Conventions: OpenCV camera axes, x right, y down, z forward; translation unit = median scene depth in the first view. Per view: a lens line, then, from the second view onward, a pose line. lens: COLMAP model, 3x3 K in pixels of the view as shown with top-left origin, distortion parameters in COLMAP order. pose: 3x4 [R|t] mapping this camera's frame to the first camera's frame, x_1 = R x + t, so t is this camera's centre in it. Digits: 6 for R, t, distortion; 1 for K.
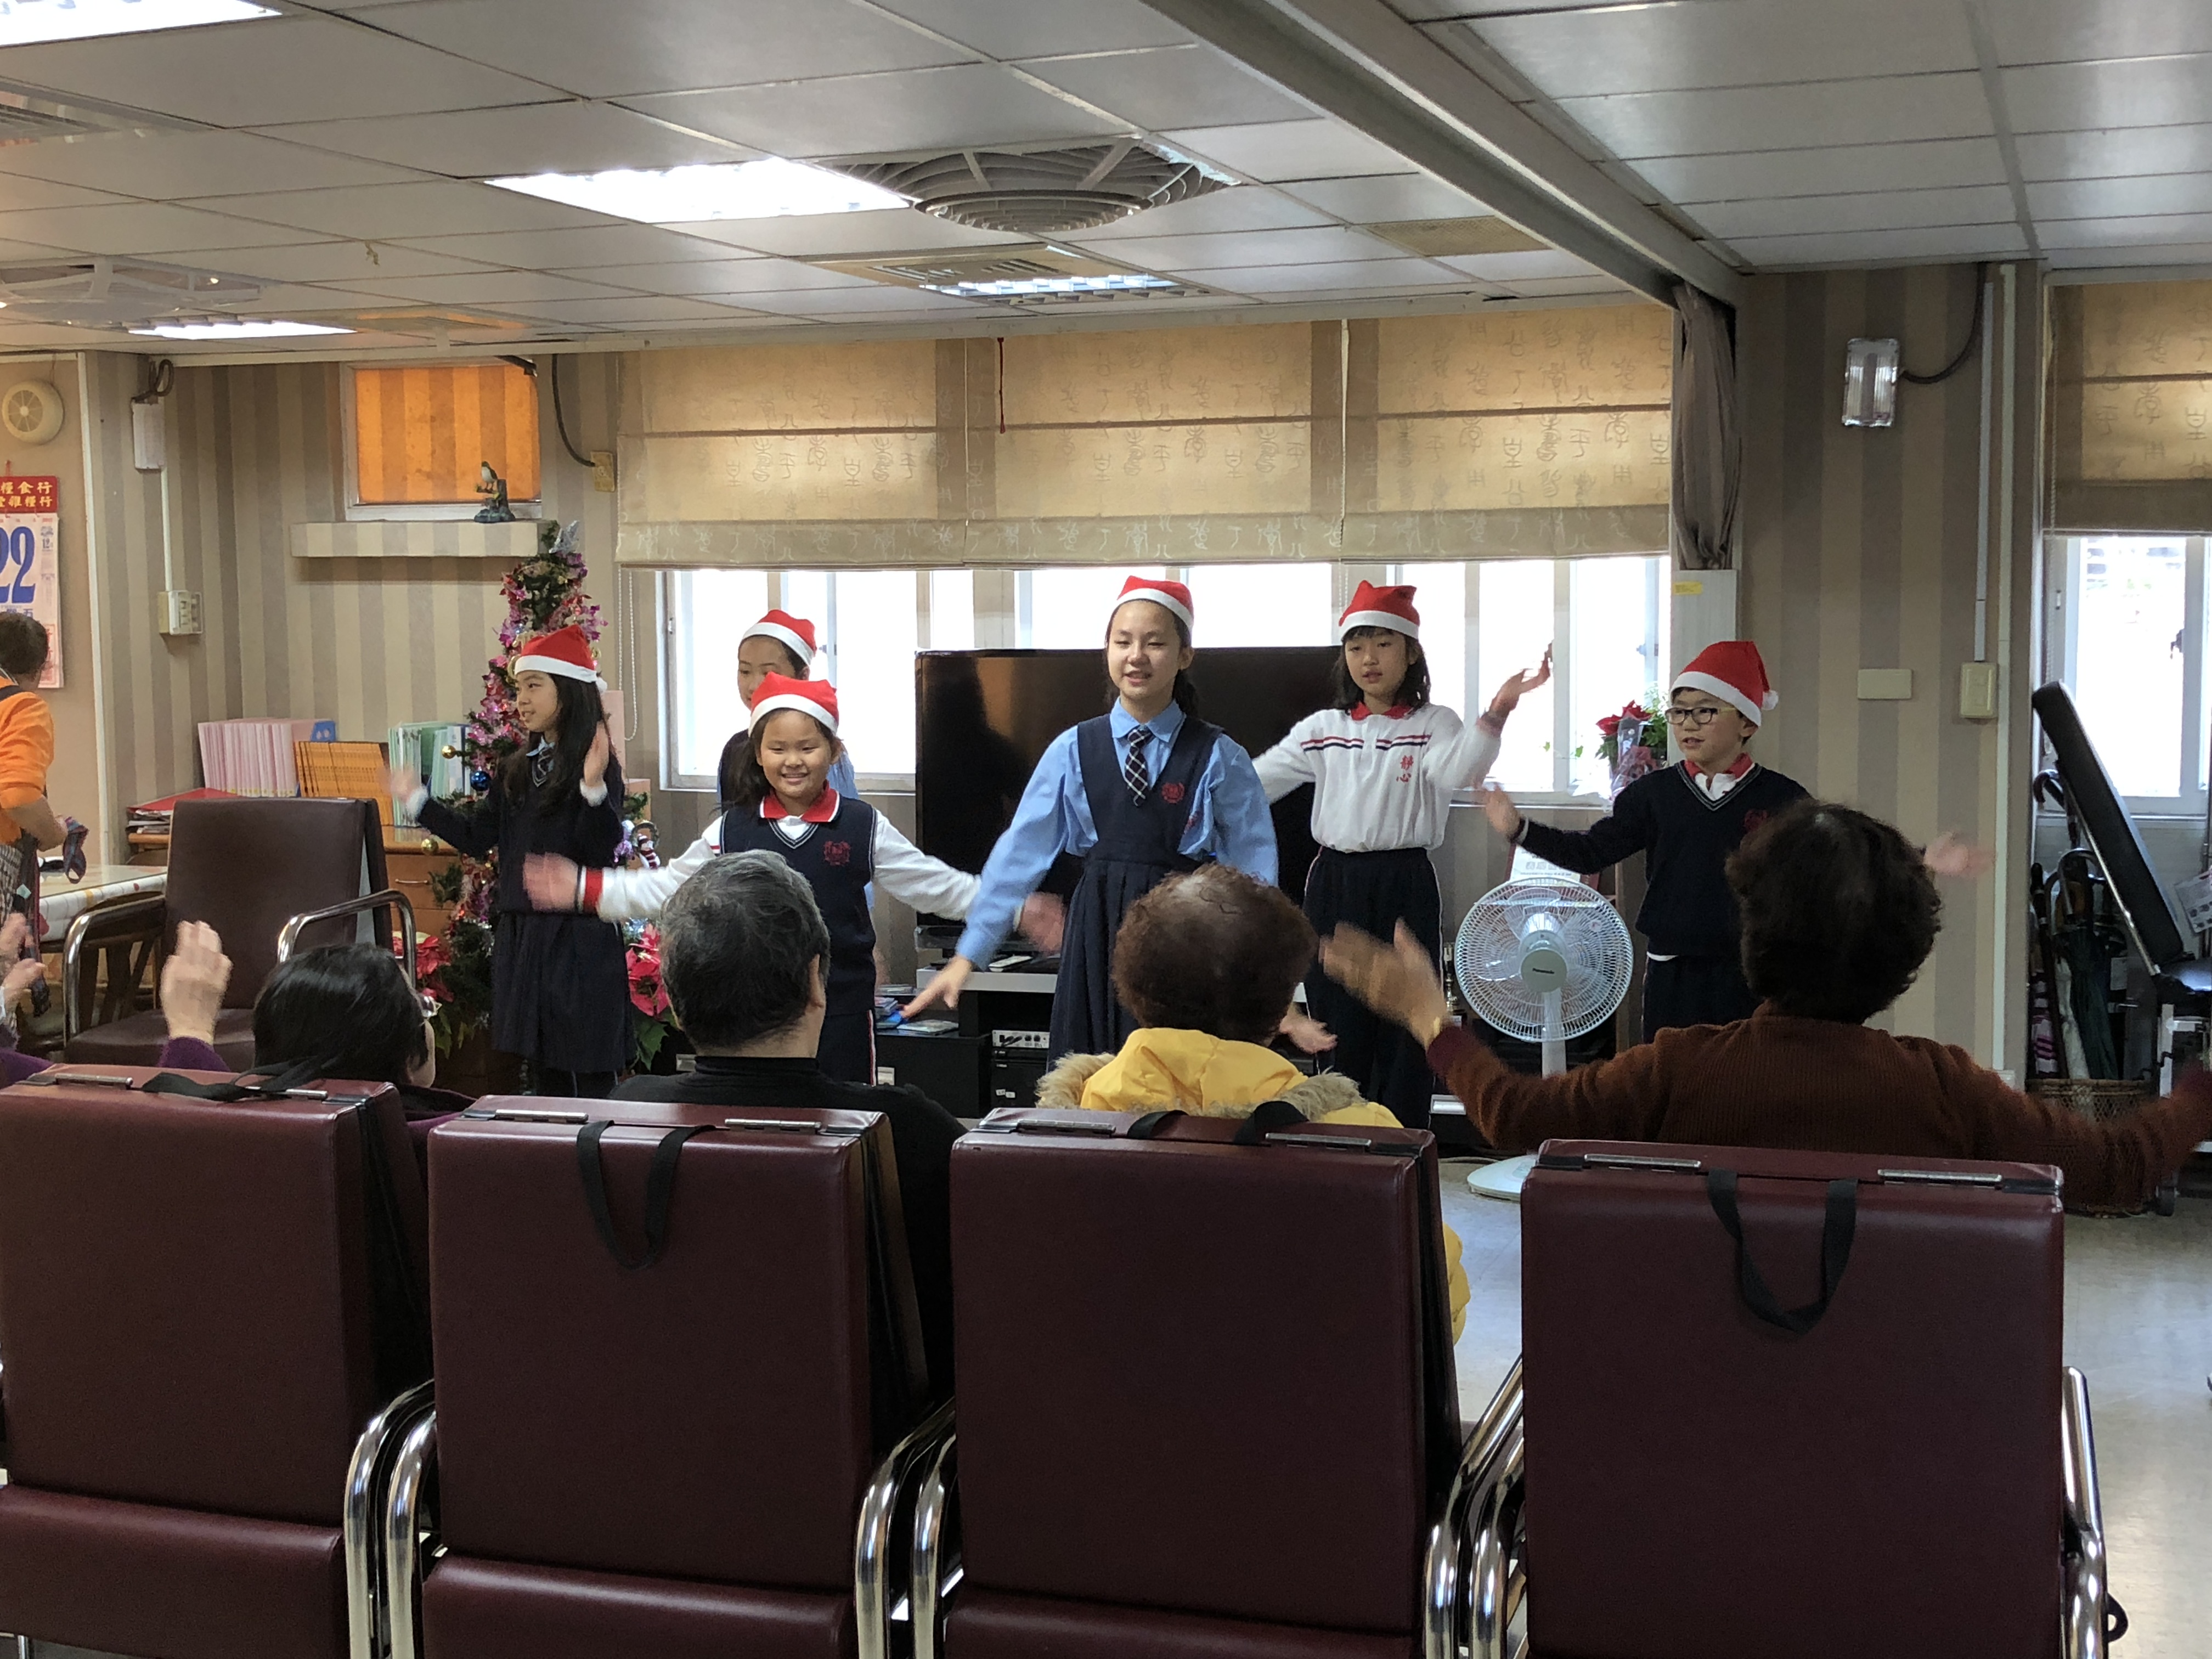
lens RADIAL K [[2775.3, 0, 1101.5], [0, 2775.3, 842.2], [0, 0, 1]] dist [0.041845, 0.000000]
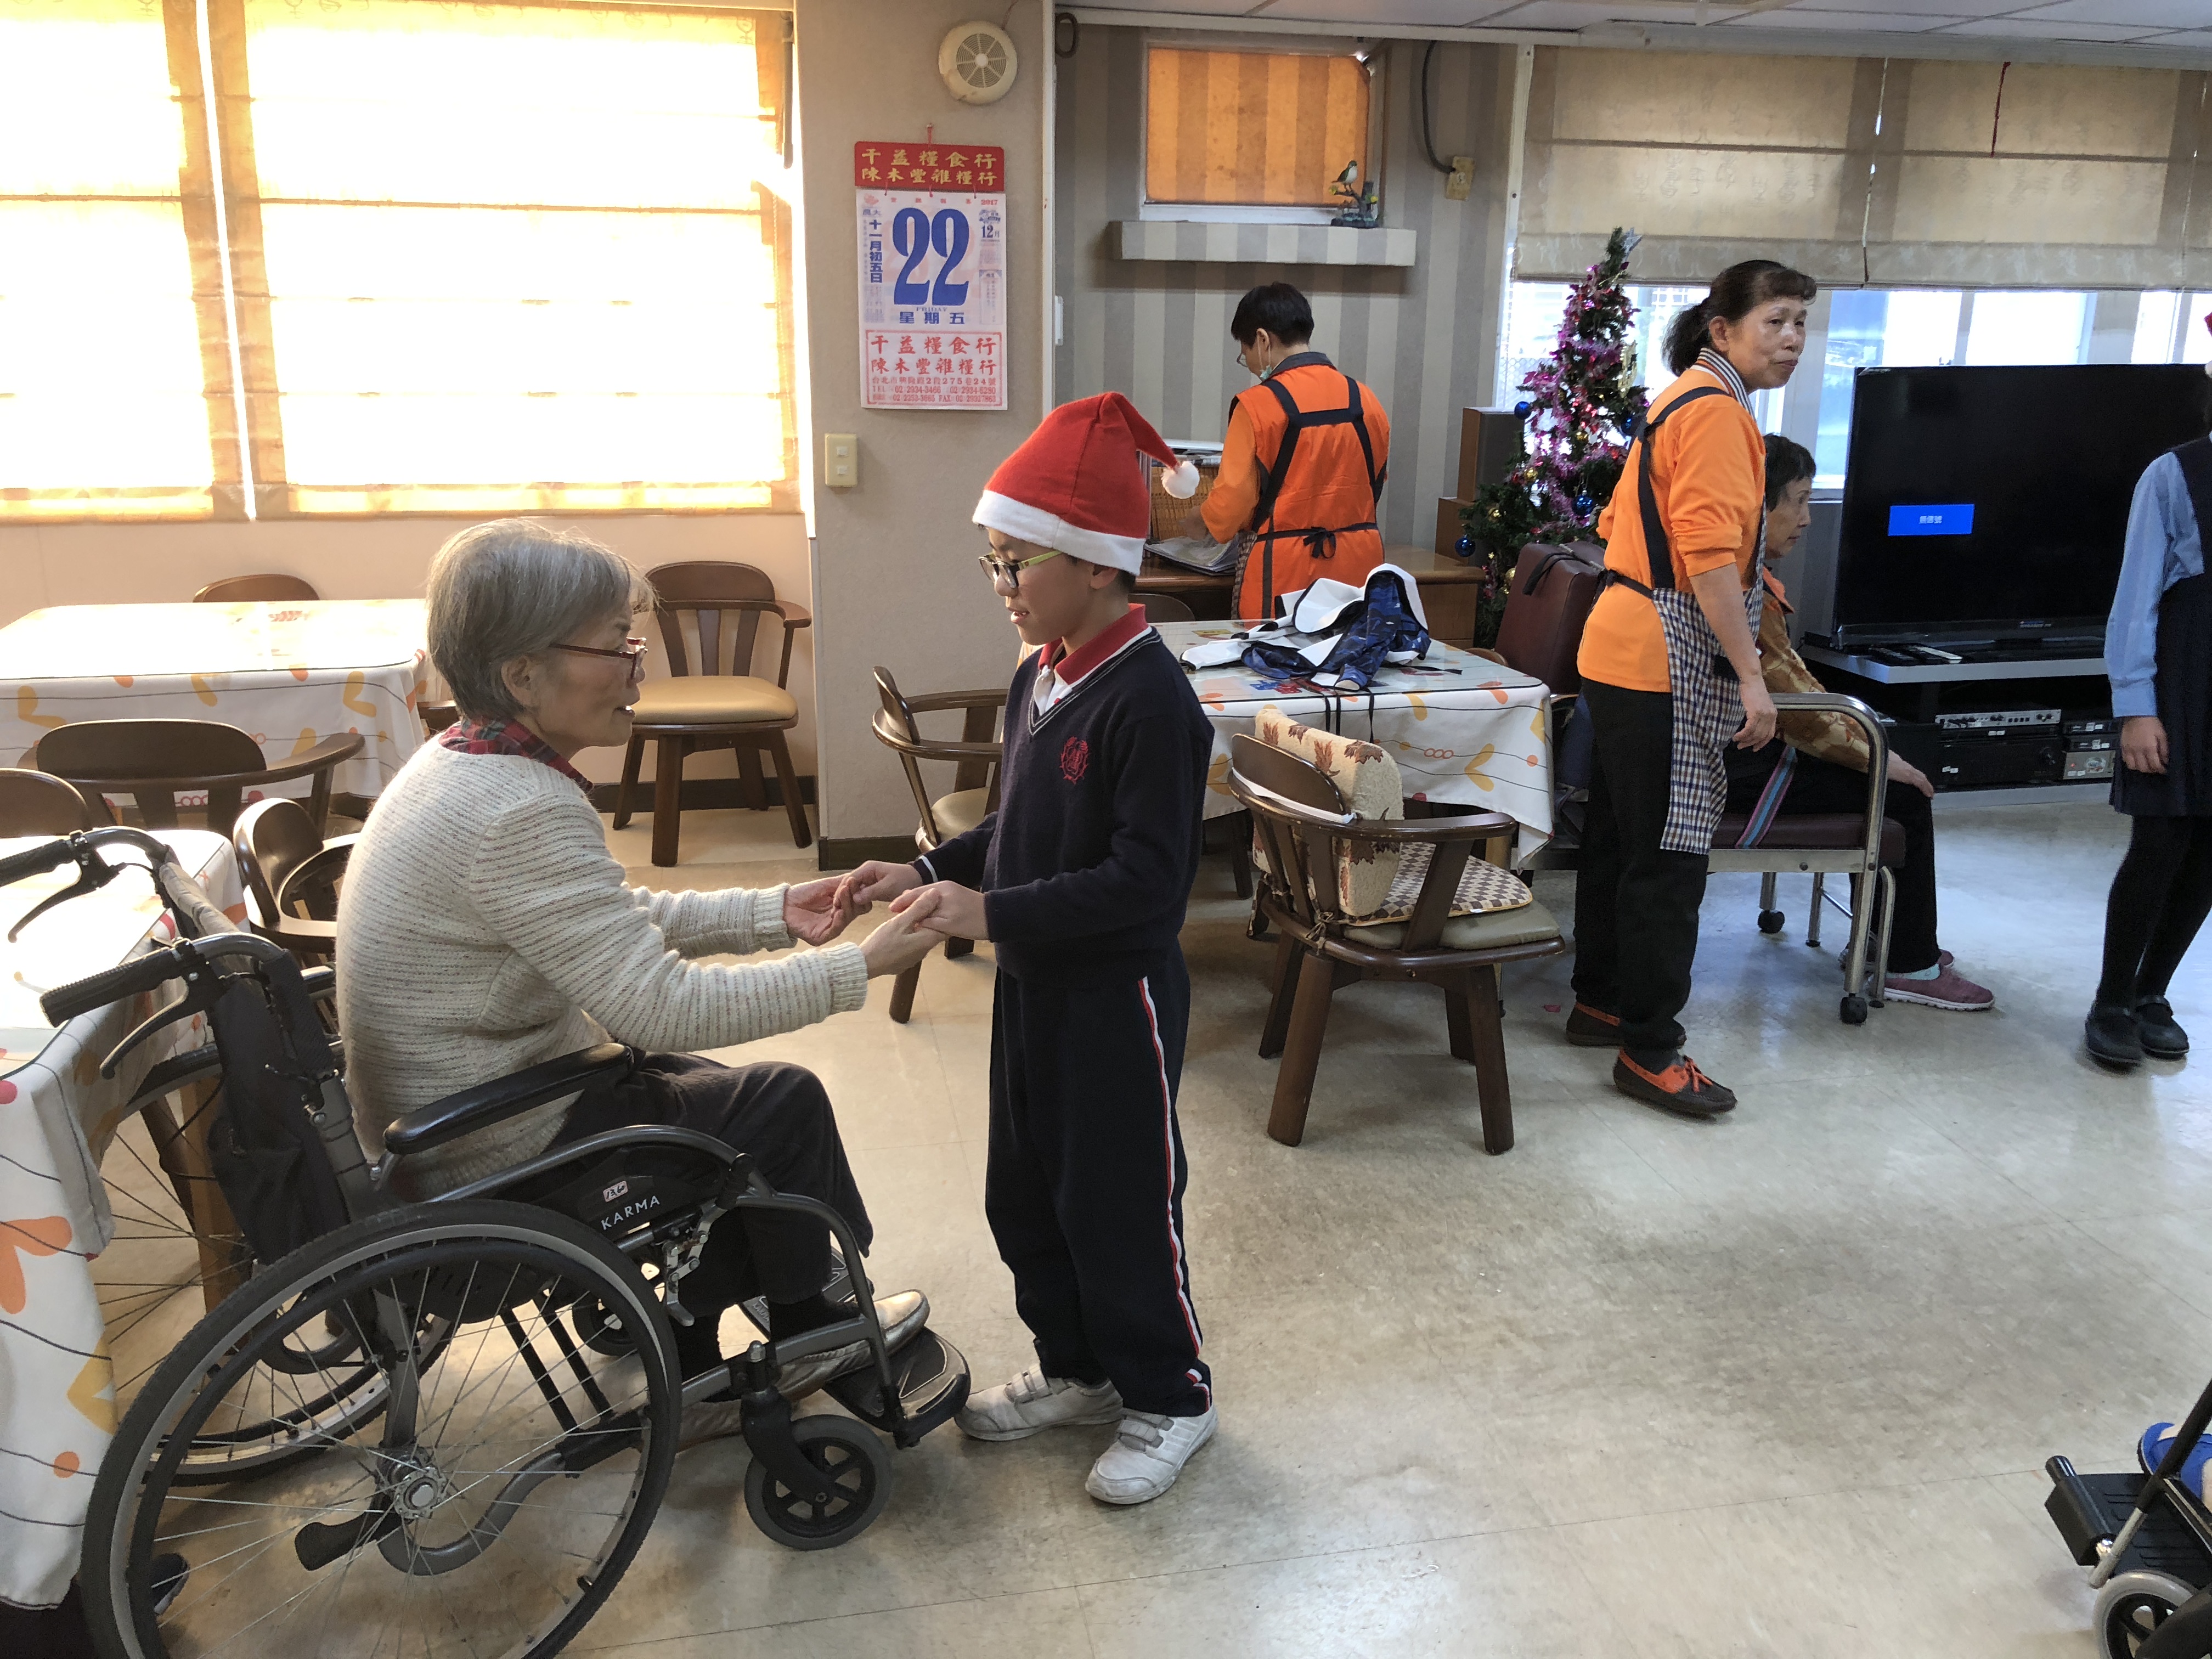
lens RADIAL K [[1824.5, 0, 1114.8], [0, 1824.5, 785.0], [0, 0, 1]] dist [0.034072, -0.025554]
pose [[0.845290, -0.113813, 0.522045, -0.787003], [0.032897, 0.986282, 0.161757, -0.038298], [-0.533294, -0.119558, 0.837439, 0.613092]]
